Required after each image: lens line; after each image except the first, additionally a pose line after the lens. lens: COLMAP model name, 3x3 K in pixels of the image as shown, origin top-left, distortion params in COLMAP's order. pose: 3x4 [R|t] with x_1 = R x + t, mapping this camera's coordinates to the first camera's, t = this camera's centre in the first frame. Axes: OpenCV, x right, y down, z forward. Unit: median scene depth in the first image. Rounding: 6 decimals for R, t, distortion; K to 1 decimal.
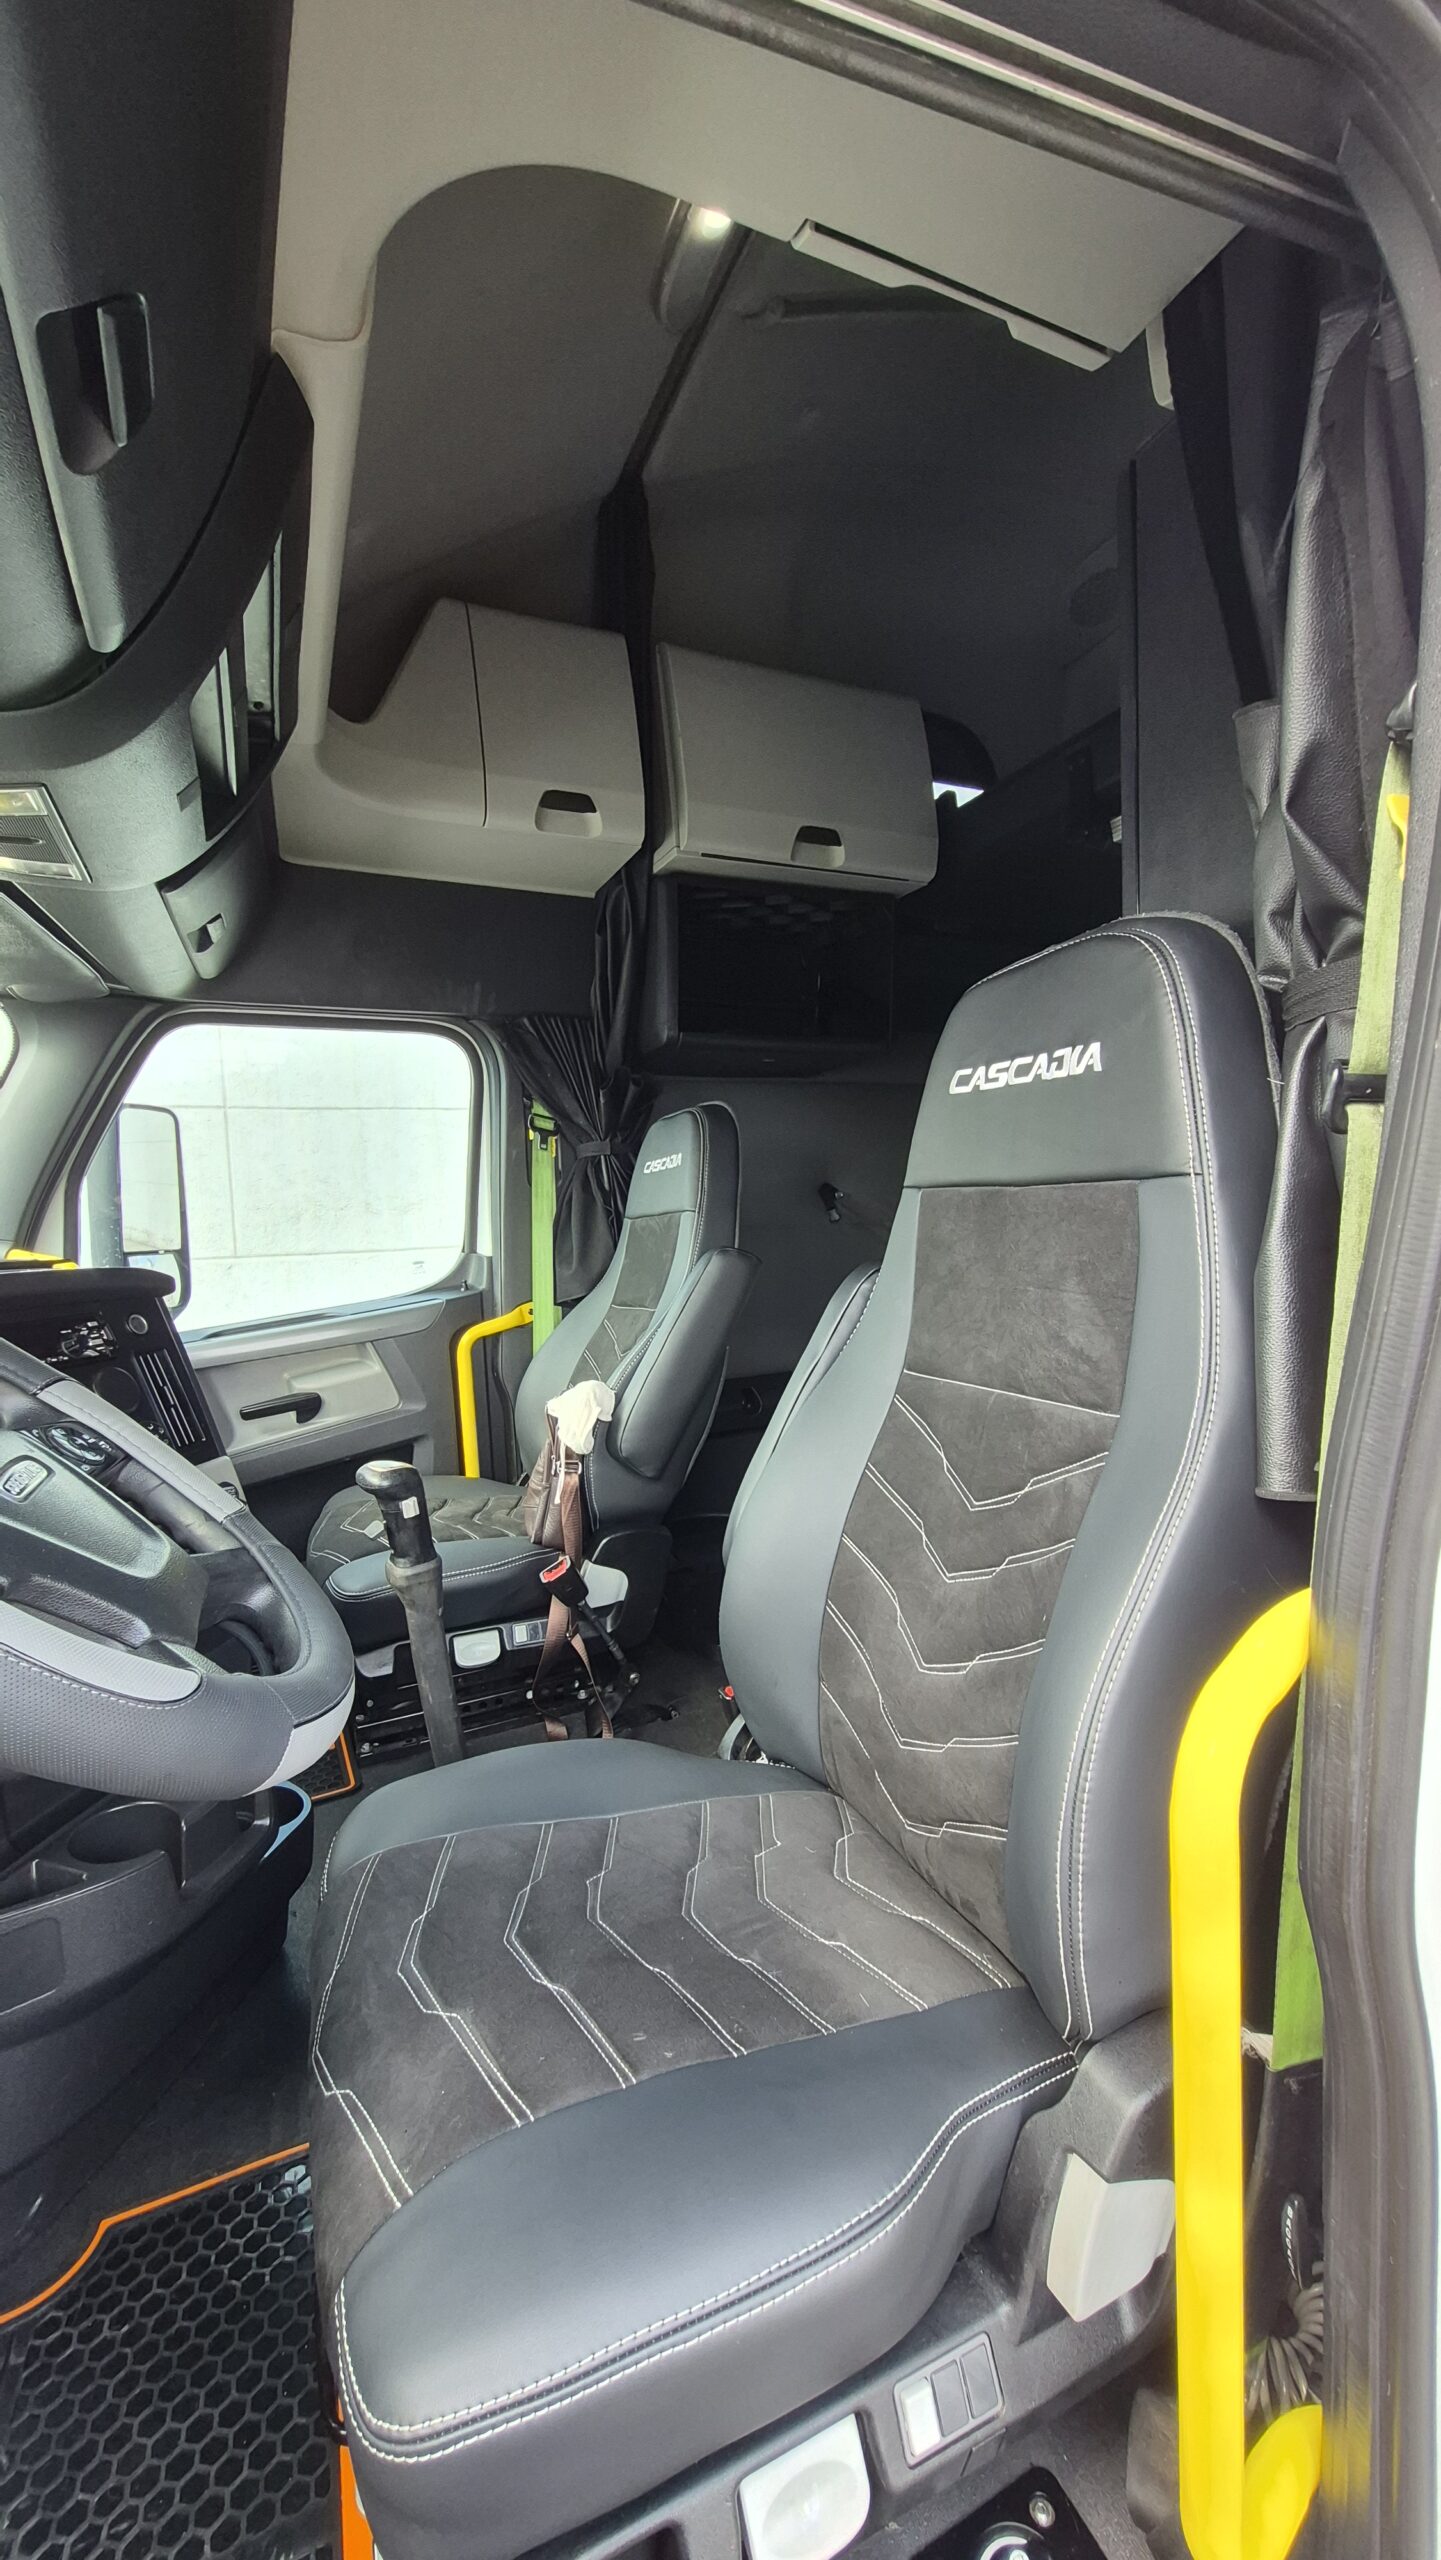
lens RADIAL K [[1011.1, 0, 724.2], [0, 1011.1, 1280.5], [0, 0, 1]] dist [0.006937, -0.000511]
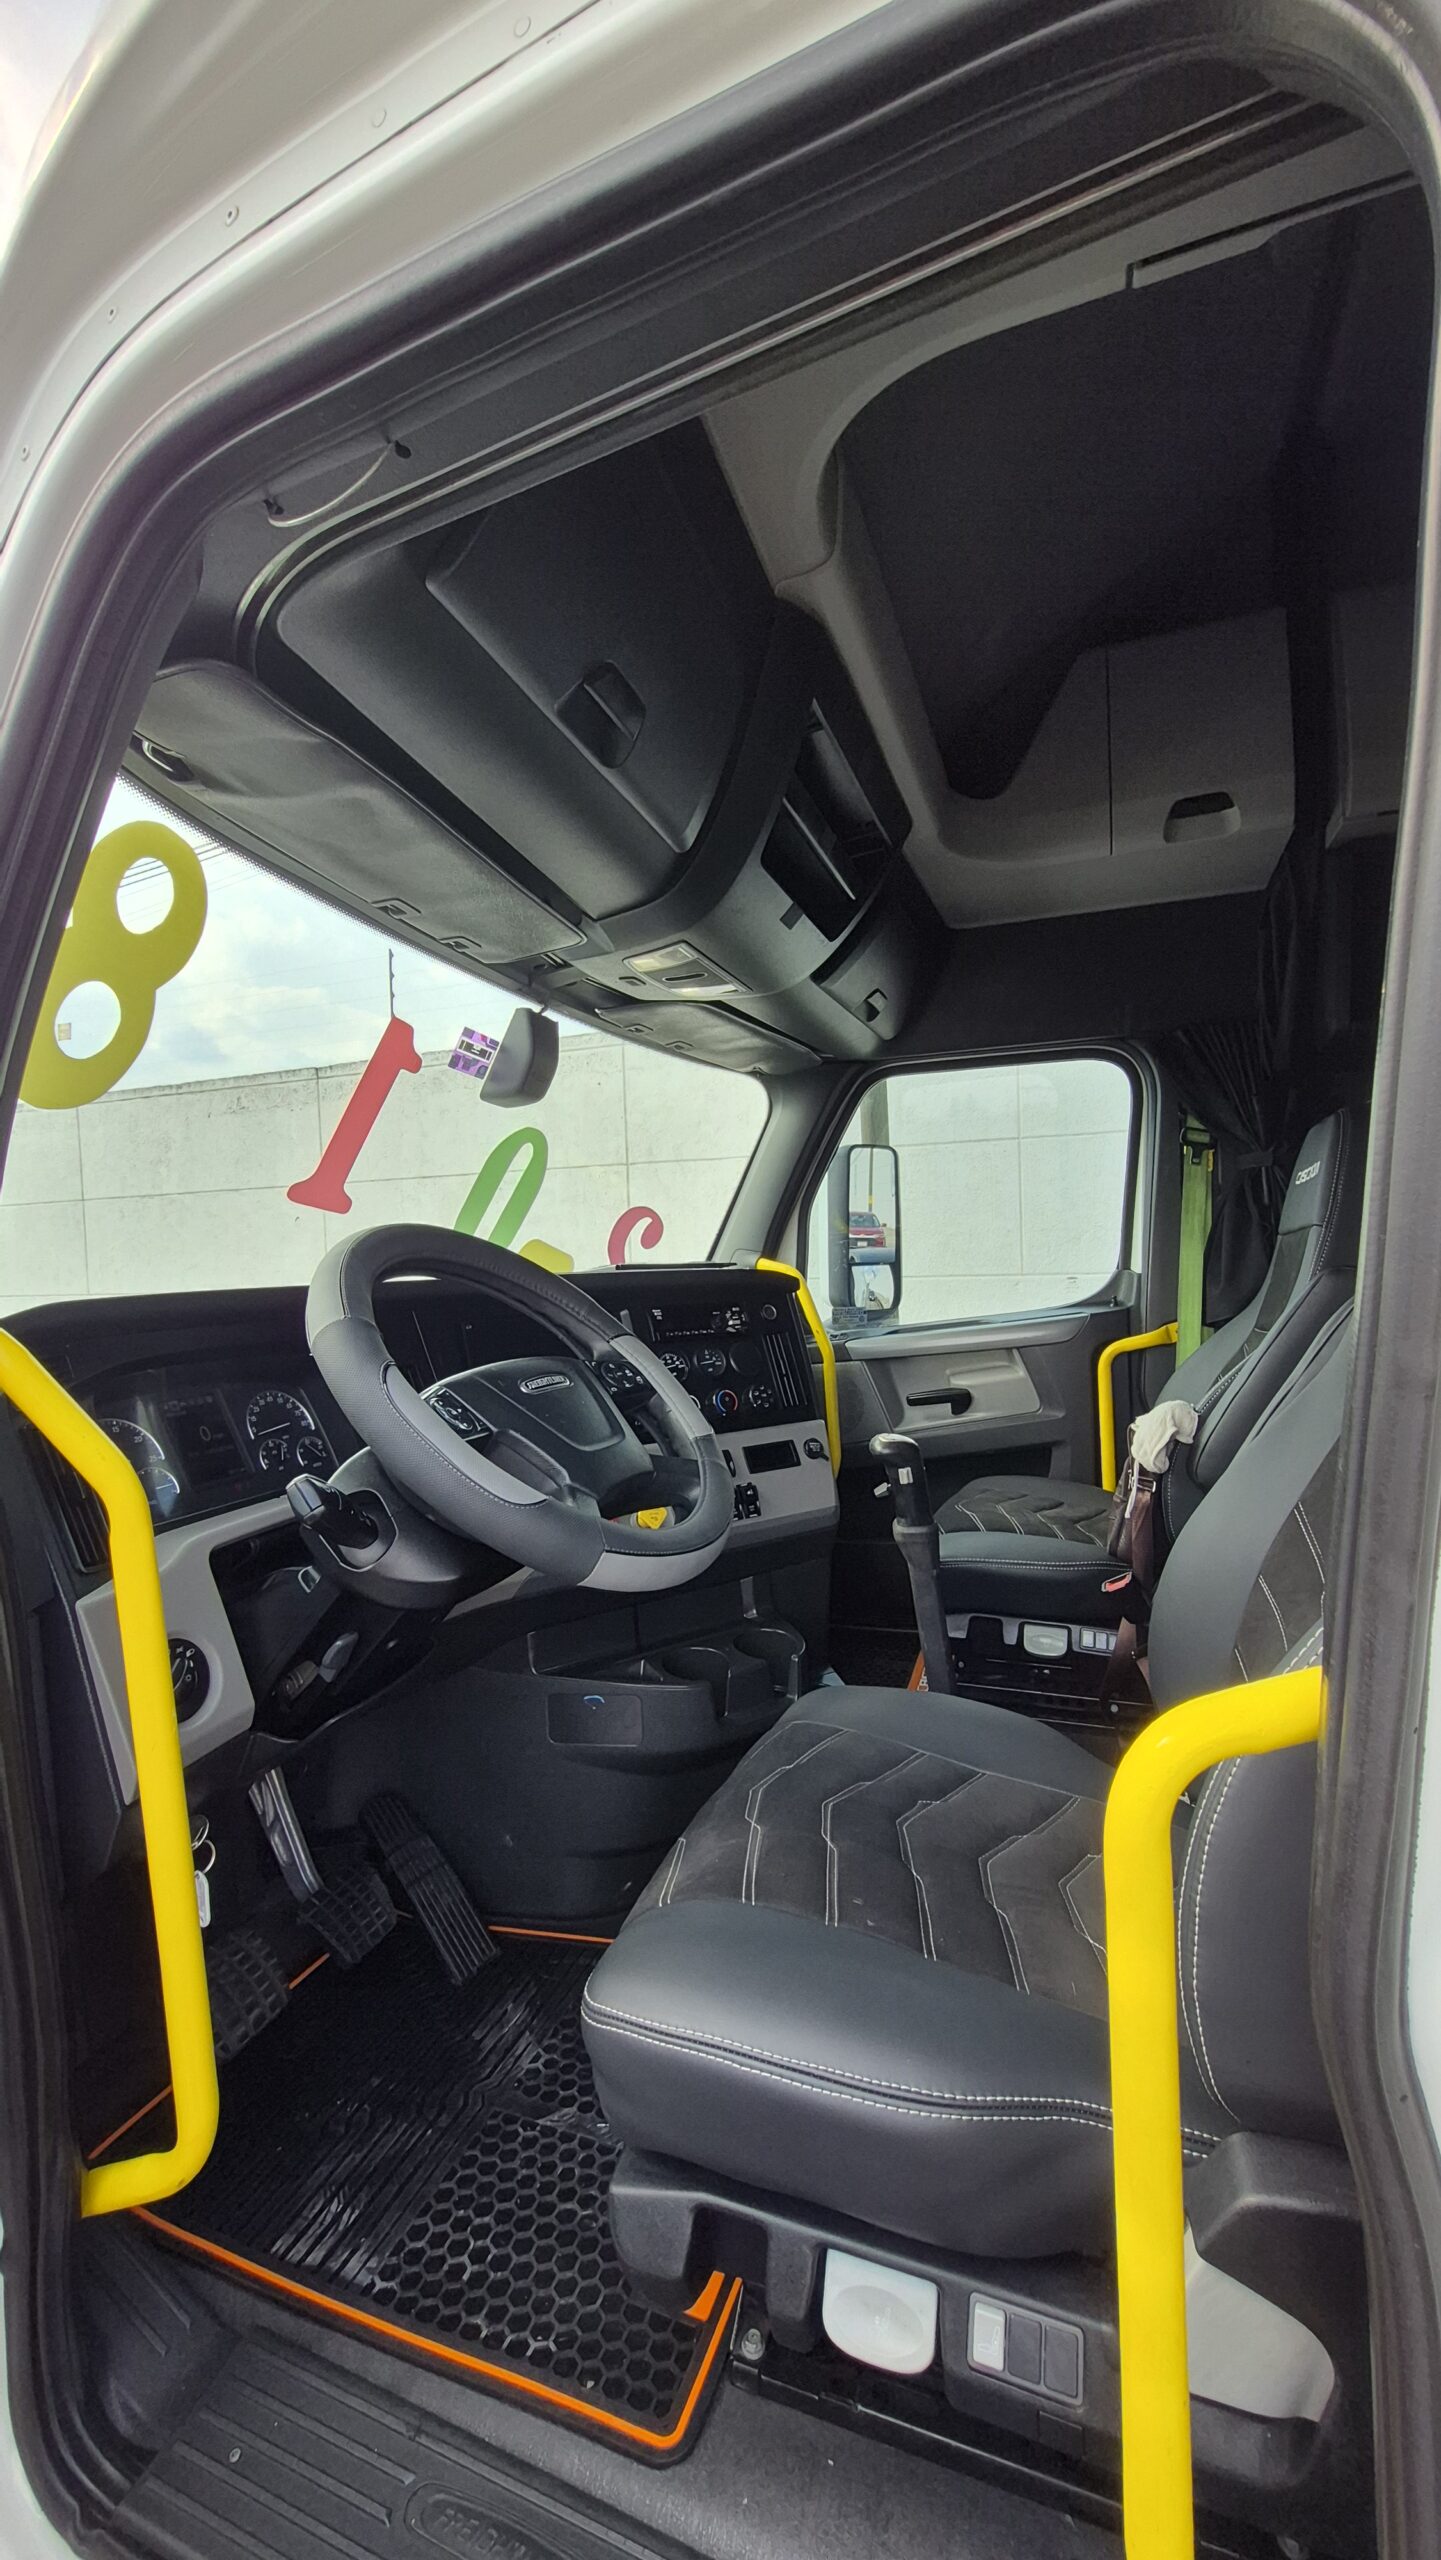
lens RADIAL K [[1011.1, 0, 728.7], [0, 1011.1, 1288.1], [0, 0, 1]] dist [0.006937, -0.000511]
pose [[0.716683, 0.034285, -0.696556, 0.186403], [-0.043550, 0.999042, 0.004364, 0.004377], [0.696038, 0.027207, 0.717489, -0.000406]]
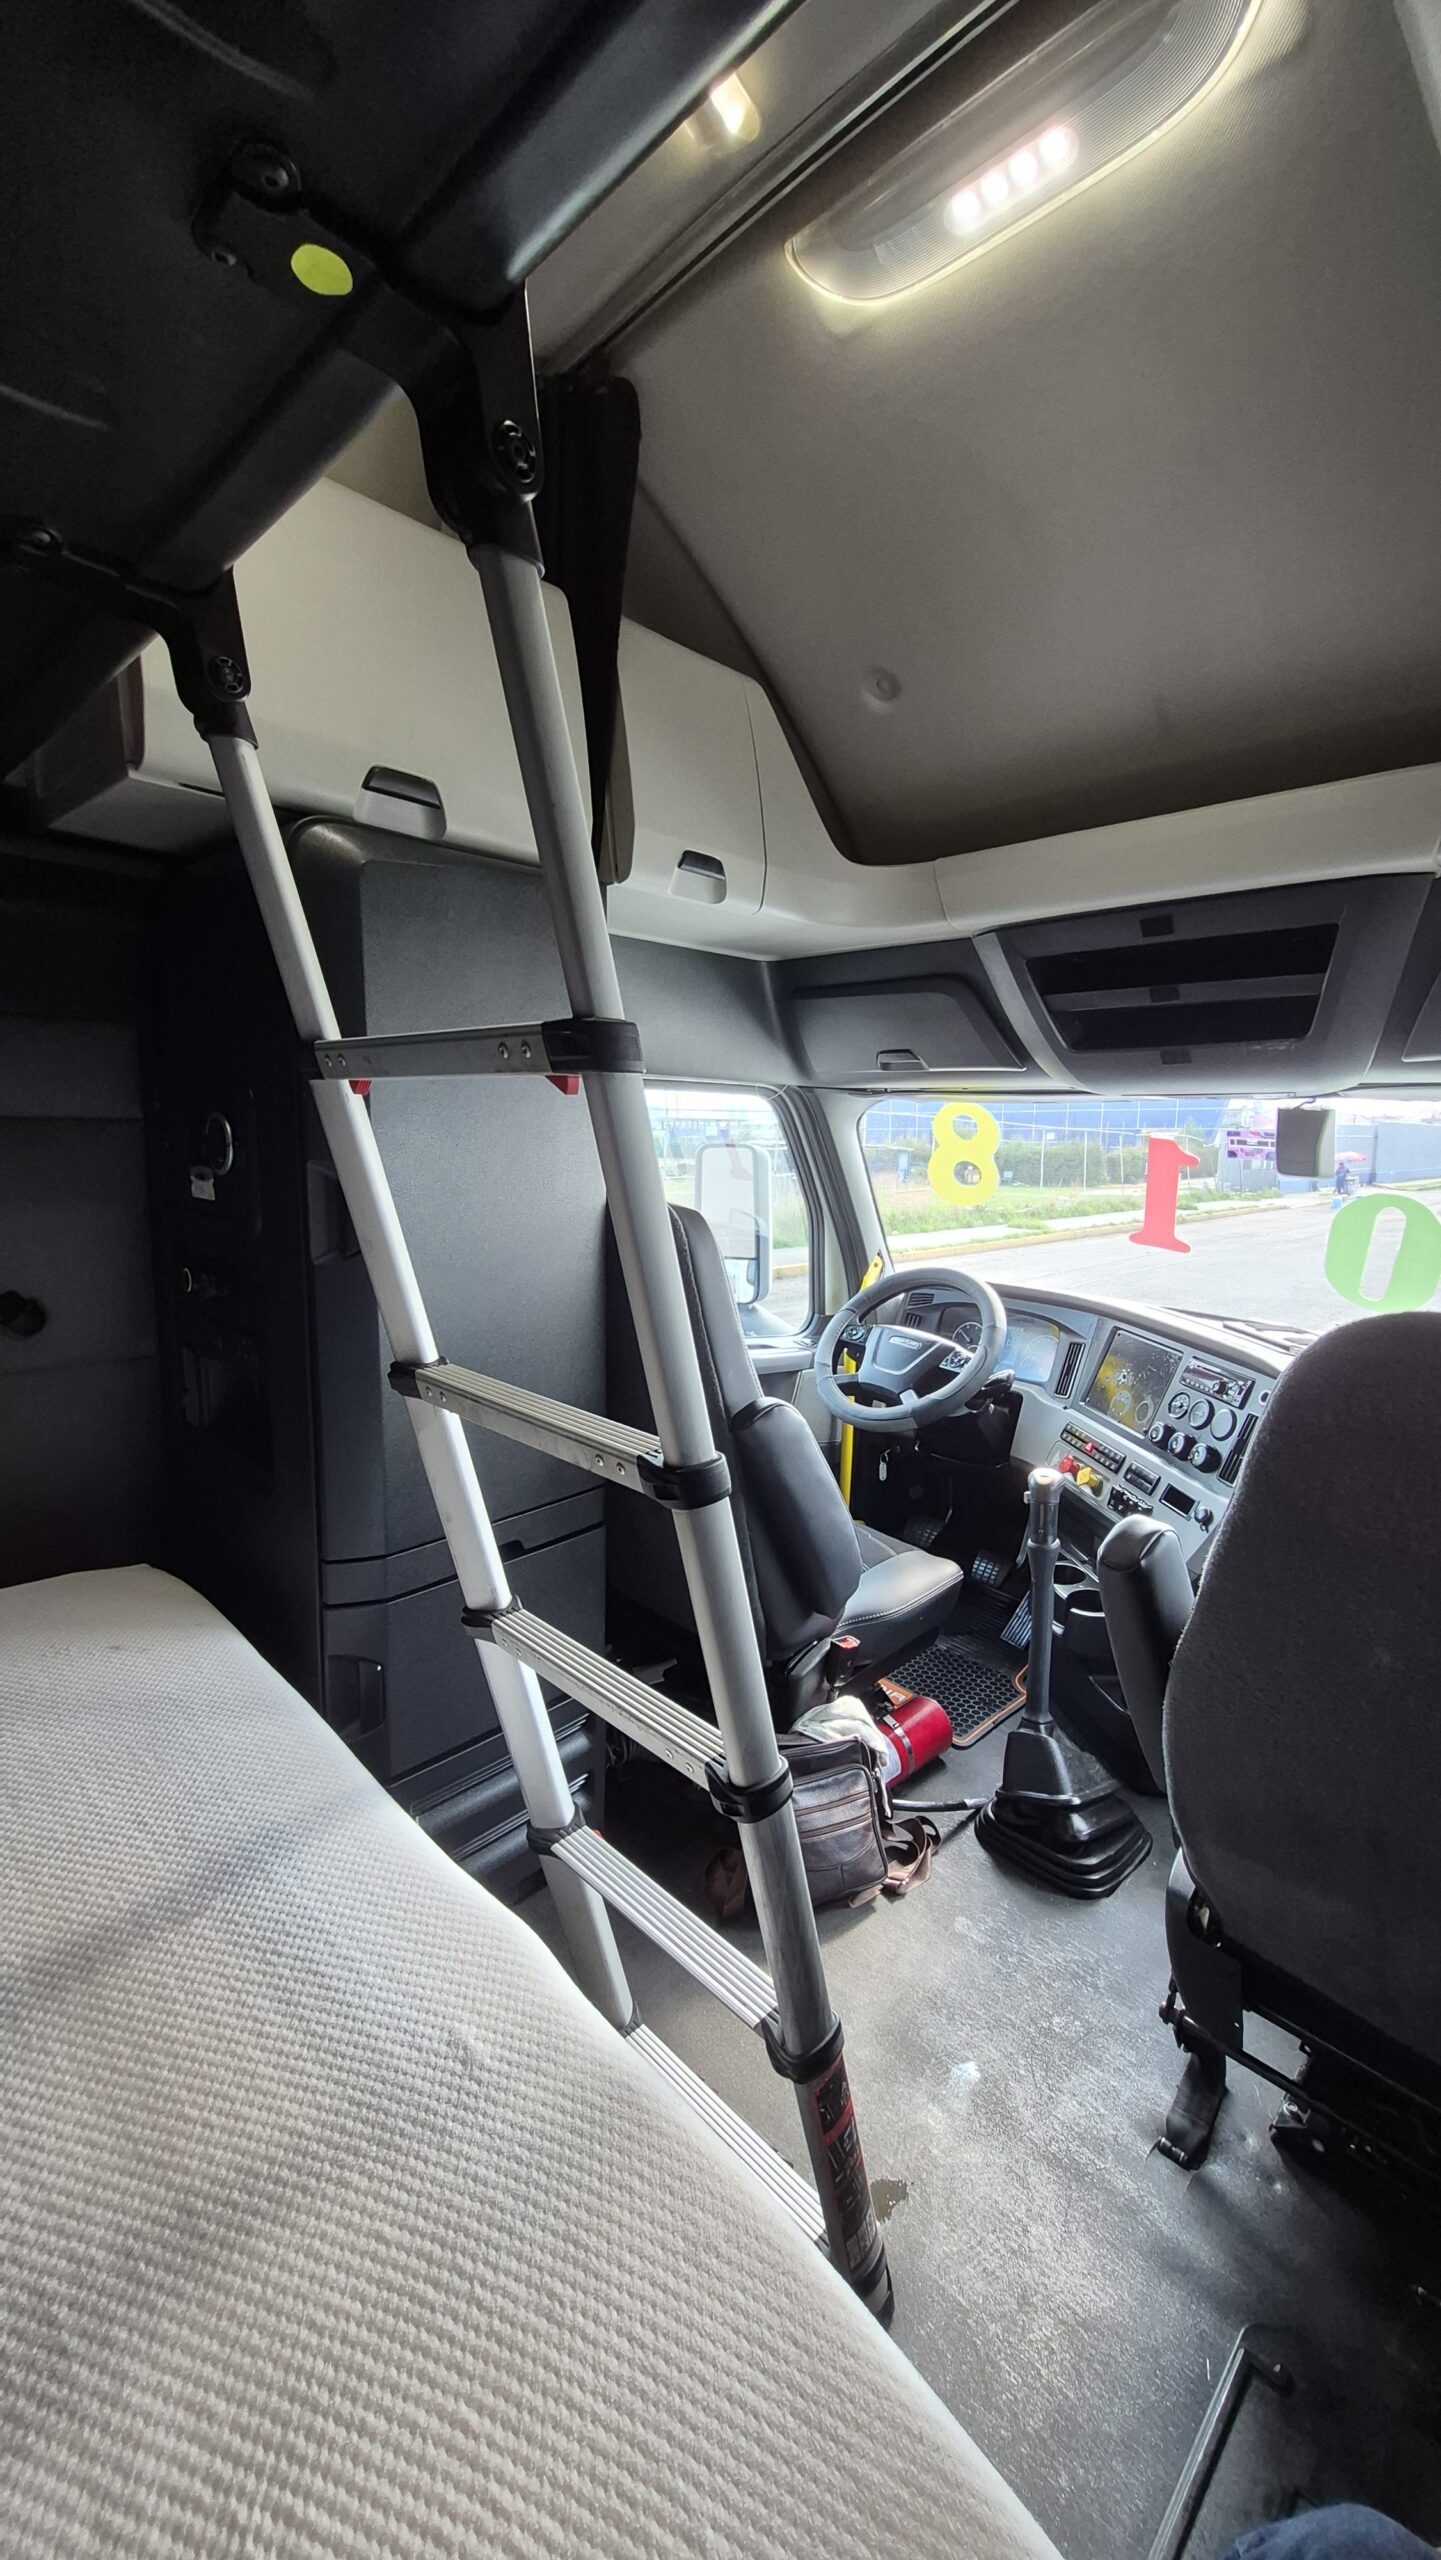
lens RADIAL K [[1011.1, 0, 733.6], [0, 1011.1, 1275.7], [0, 0, 1]] dist [0.006937, -0.000511]
pose [[-0.932852, 0.063232, -0.354667, 0.359658], [-0.019238, 0.974329, 0.224307, -0.251087], [0.359745, 0.216068, -0.907688, 1.168488]]
